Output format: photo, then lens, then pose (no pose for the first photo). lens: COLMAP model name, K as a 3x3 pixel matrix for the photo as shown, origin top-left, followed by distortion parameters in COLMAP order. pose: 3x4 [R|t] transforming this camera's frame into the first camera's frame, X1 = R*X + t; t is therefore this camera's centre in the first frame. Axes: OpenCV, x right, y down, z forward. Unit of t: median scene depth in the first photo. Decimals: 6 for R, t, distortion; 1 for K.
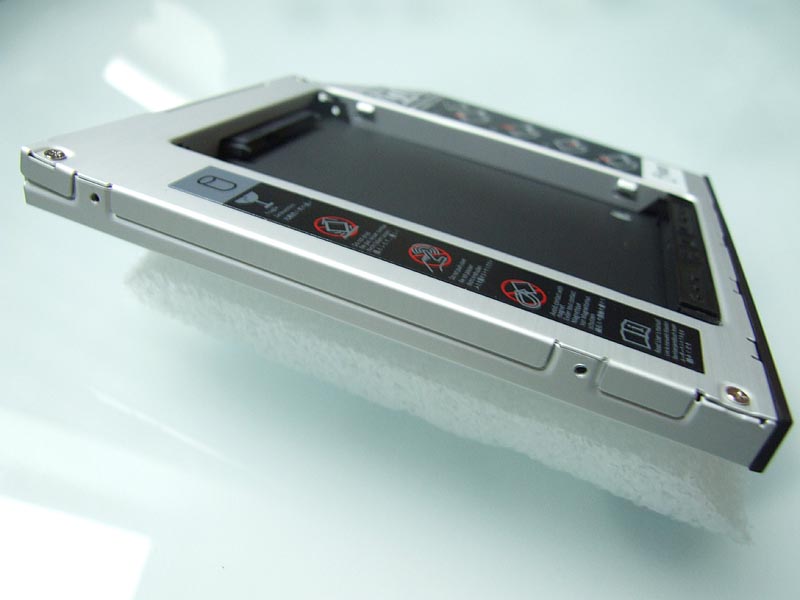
lens RADIAL K [[634.9, 0, 400.0], [0, 634.9, 300.0], [0, 0, 1]] dist [-0.161724, 0.001344]
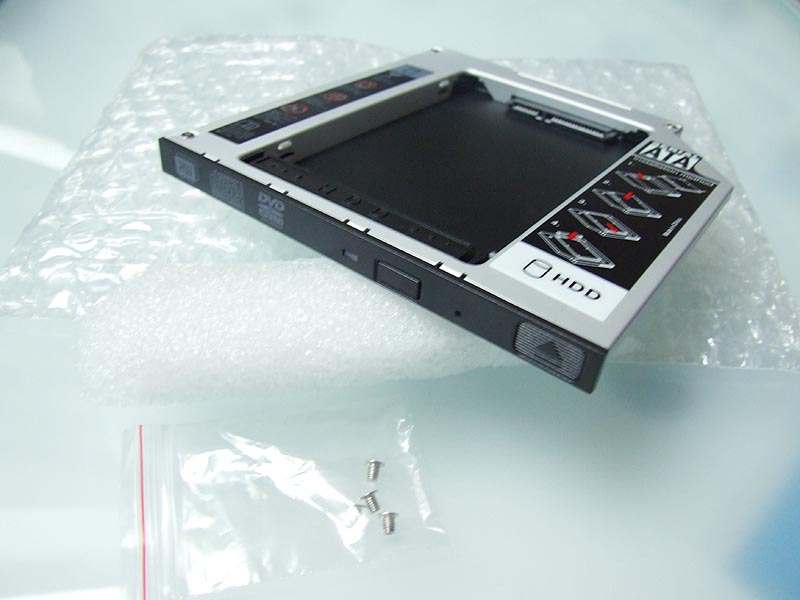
lens RADIAL K [[644.1, 0, 400.0], [0, 644.1, 300.0], [0, 0, 1]] dist [-0.161550, 0.119082]
pose [[-0.297919, 0.396132, -0.868518, 1.954470], [-0.602314, 0.627852, 0.492970, -0.769396], [0.740582, 0.669986, 0.051547, 1.479509]]
